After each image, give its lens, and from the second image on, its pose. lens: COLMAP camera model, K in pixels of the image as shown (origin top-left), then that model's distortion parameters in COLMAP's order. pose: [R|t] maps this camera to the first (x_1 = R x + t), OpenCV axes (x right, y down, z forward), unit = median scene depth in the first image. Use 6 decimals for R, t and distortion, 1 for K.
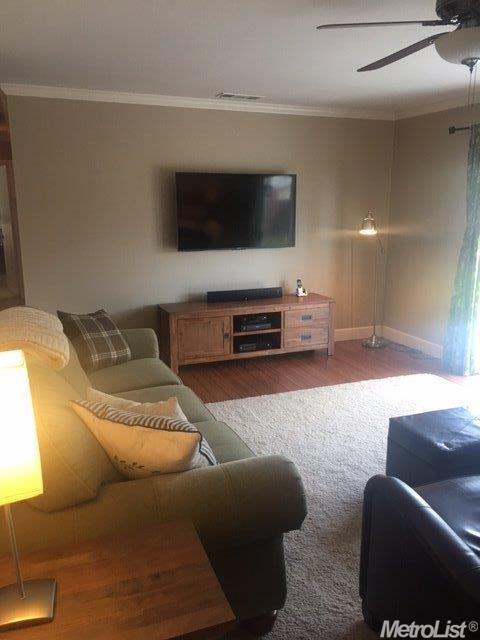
lens RADIAL K [[540.8, 0, 240.1], [0, 540.8, 320.5], [0, 0, 1]] dist [0.013140, -0.005717]
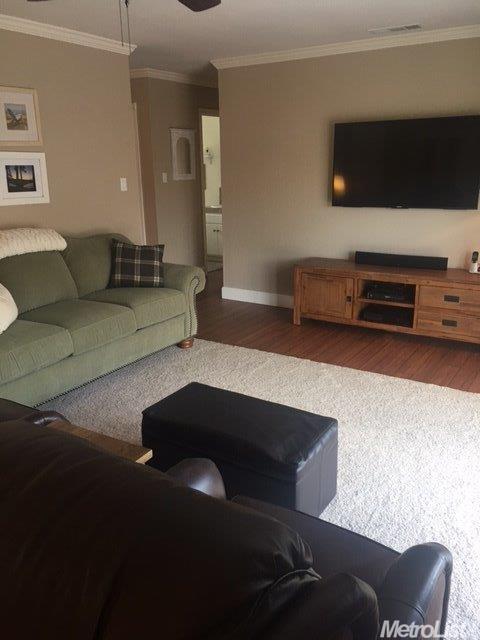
lens RADIAL K [[540.8, 0, 239.7], [0, 540.8, 320.3], [0, 0, 1]] dist [0.013140, -0.005717]
pose [[0.583042, 0.223009, -0.781236, 0.592196], [-0.160339, 0.974262, 0.158448, -0.052833], [0.796463, 0.032881, 0.603792, 0.269761]]
